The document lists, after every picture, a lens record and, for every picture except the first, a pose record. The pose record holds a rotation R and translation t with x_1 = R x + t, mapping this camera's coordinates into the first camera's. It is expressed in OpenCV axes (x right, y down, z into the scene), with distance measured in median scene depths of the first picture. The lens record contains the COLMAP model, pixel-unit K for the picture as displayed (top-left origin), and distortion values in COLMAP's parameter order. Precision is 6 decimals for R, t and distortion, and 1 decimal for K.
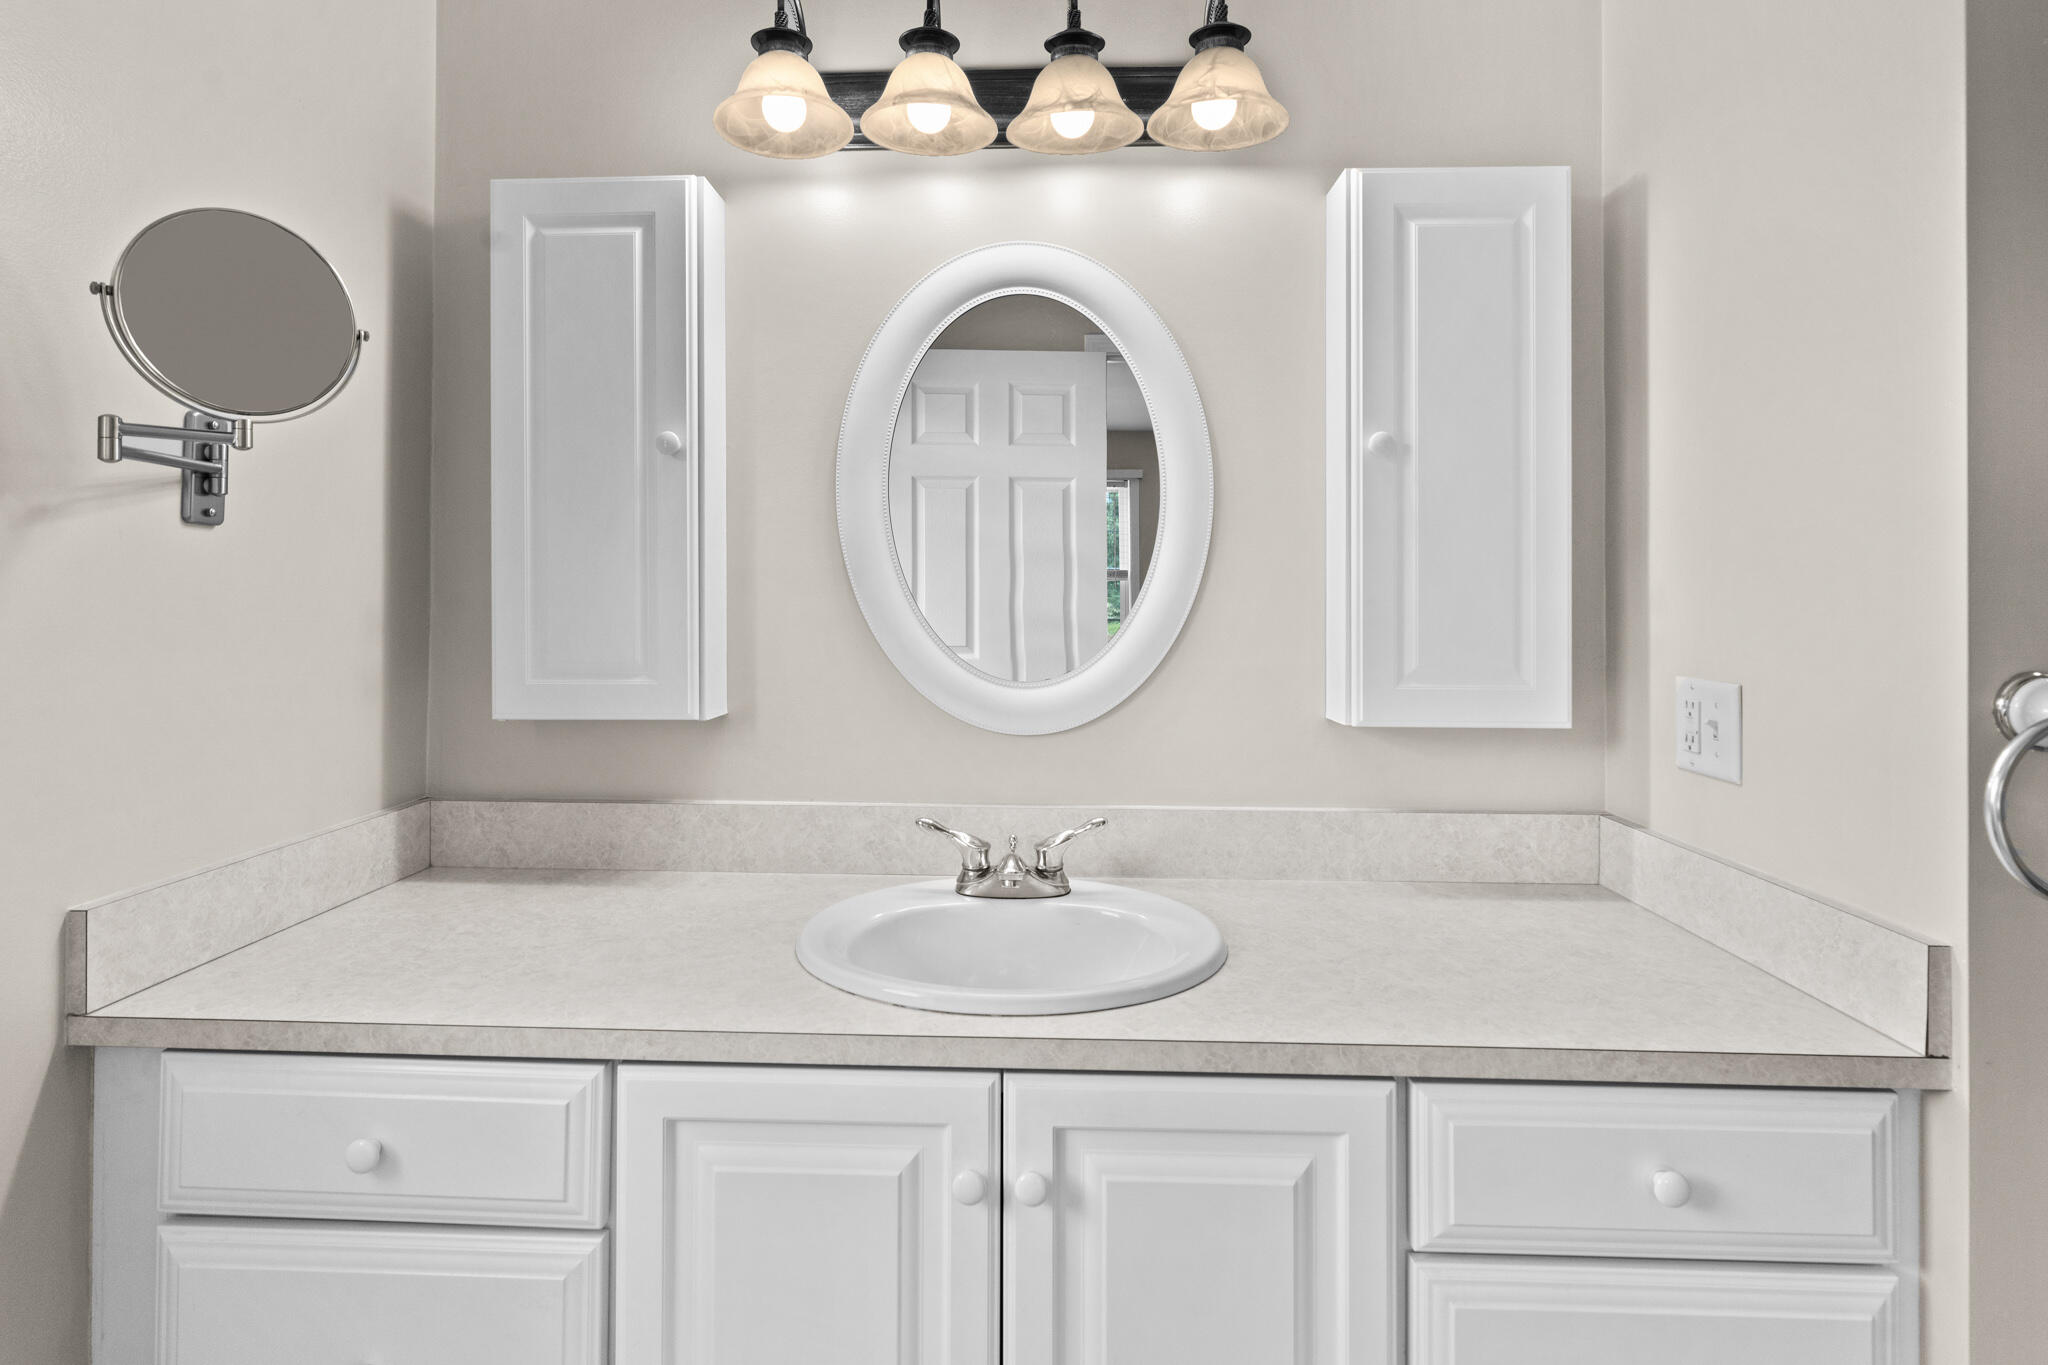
lens RADIAL K [[990.2, 0, 1025.7], [0, 990.2, 602.5], [0, 0, 1]] dist [0.003686, 0.001479]
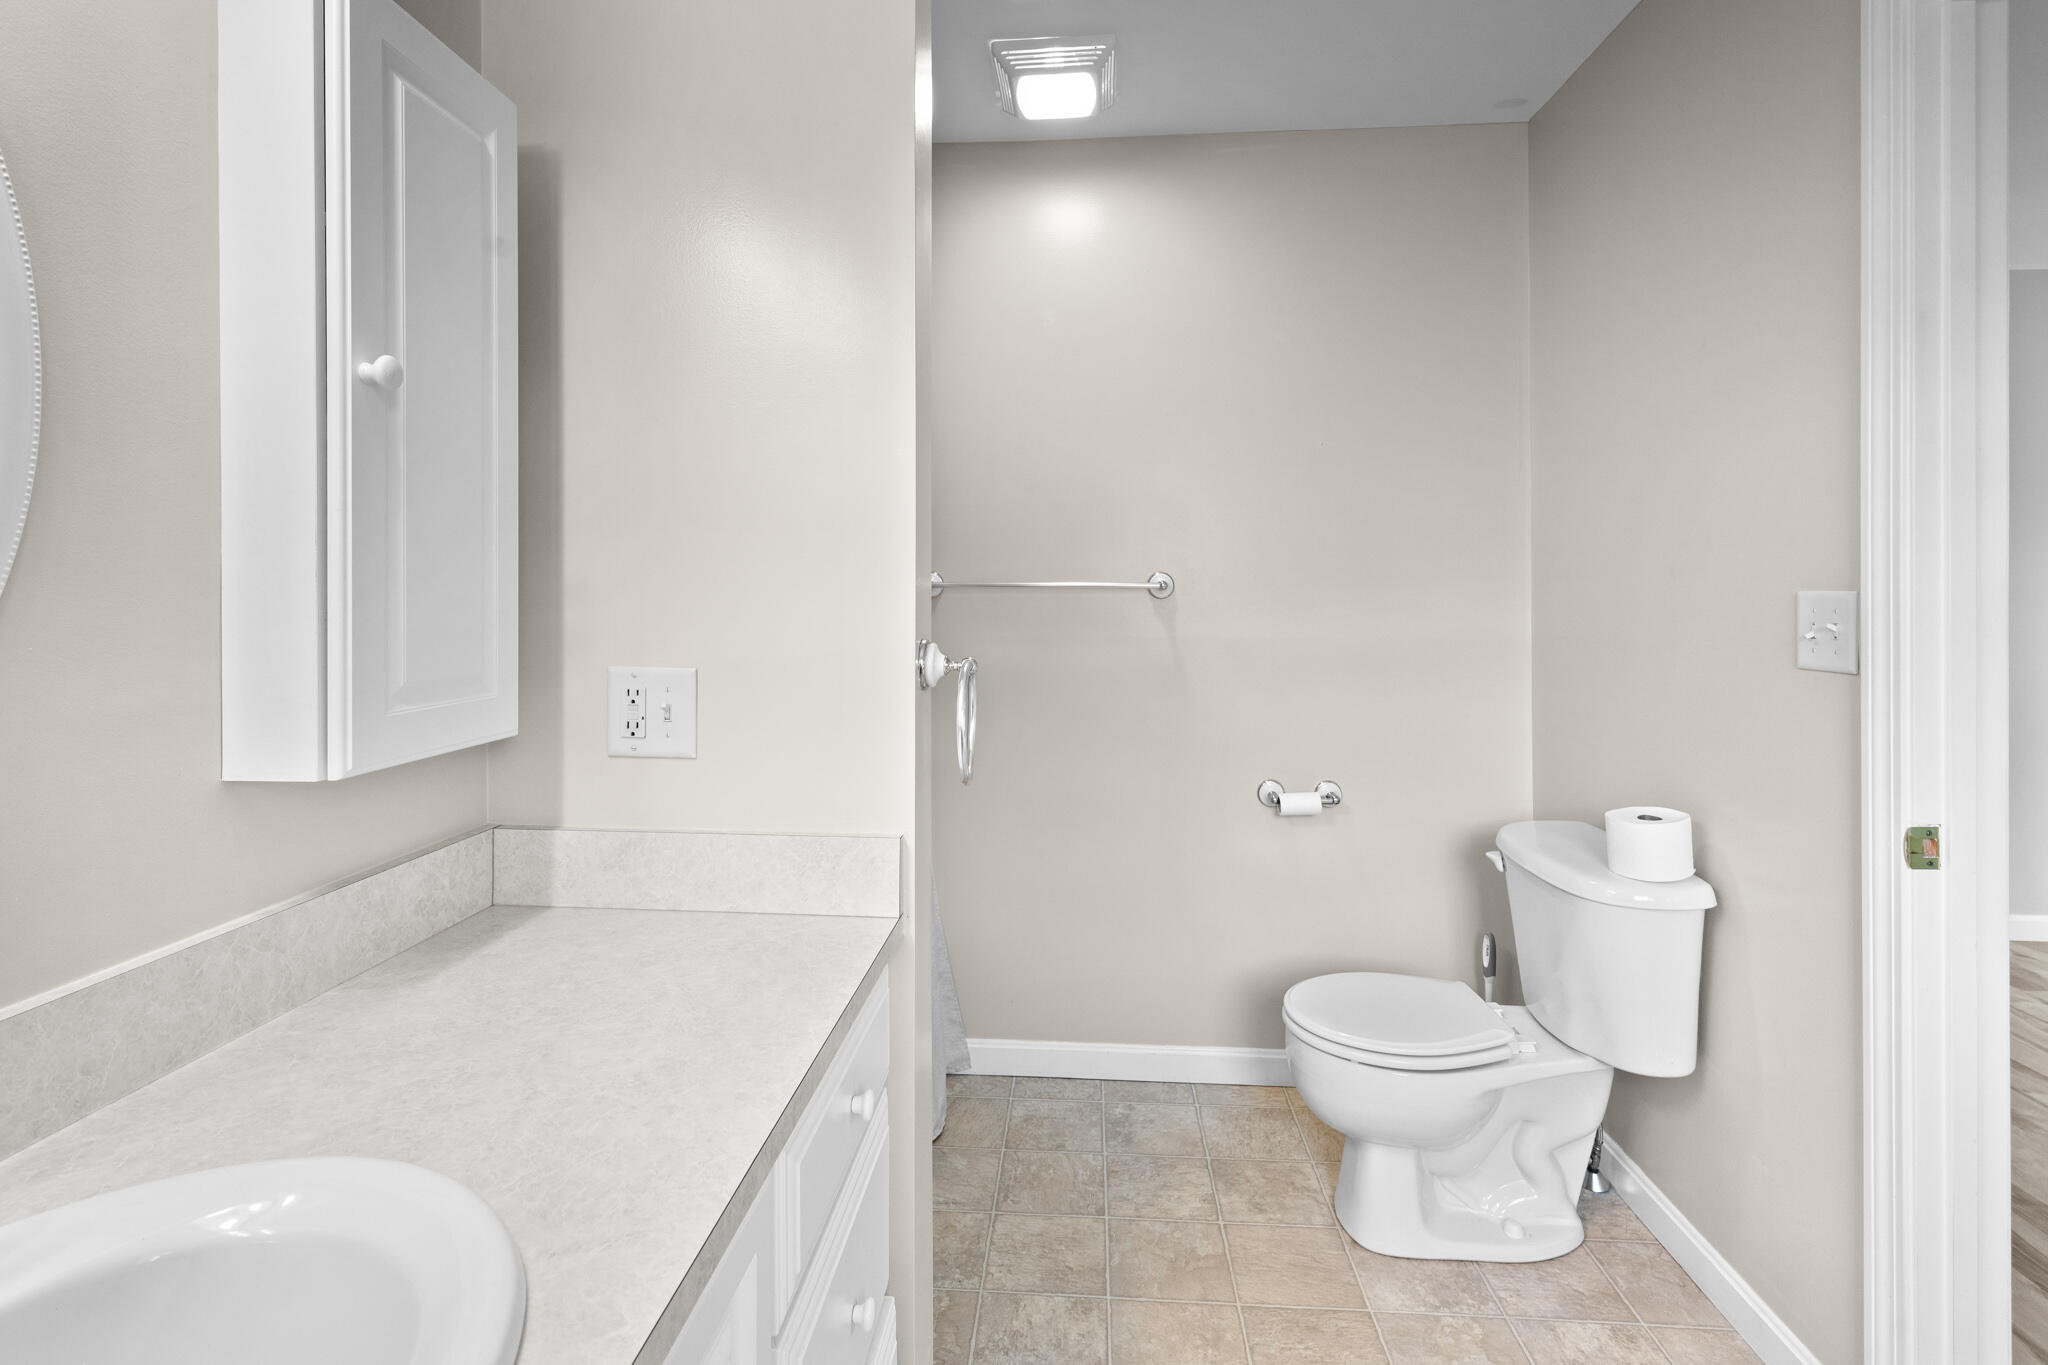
lens RADIAL K [[990.2, 0, 1030.8], [0, 990.2, 583.6], [0, 0, 1]] dist [0.003686, 0.001479]
pose [[0.054739, 0.004184, 0.998492, -0.320427], [-0.001575, 0.999990, -0.004104, -0.006956], [-0.998499, -0.001348, 0.054745, 0.489758]]
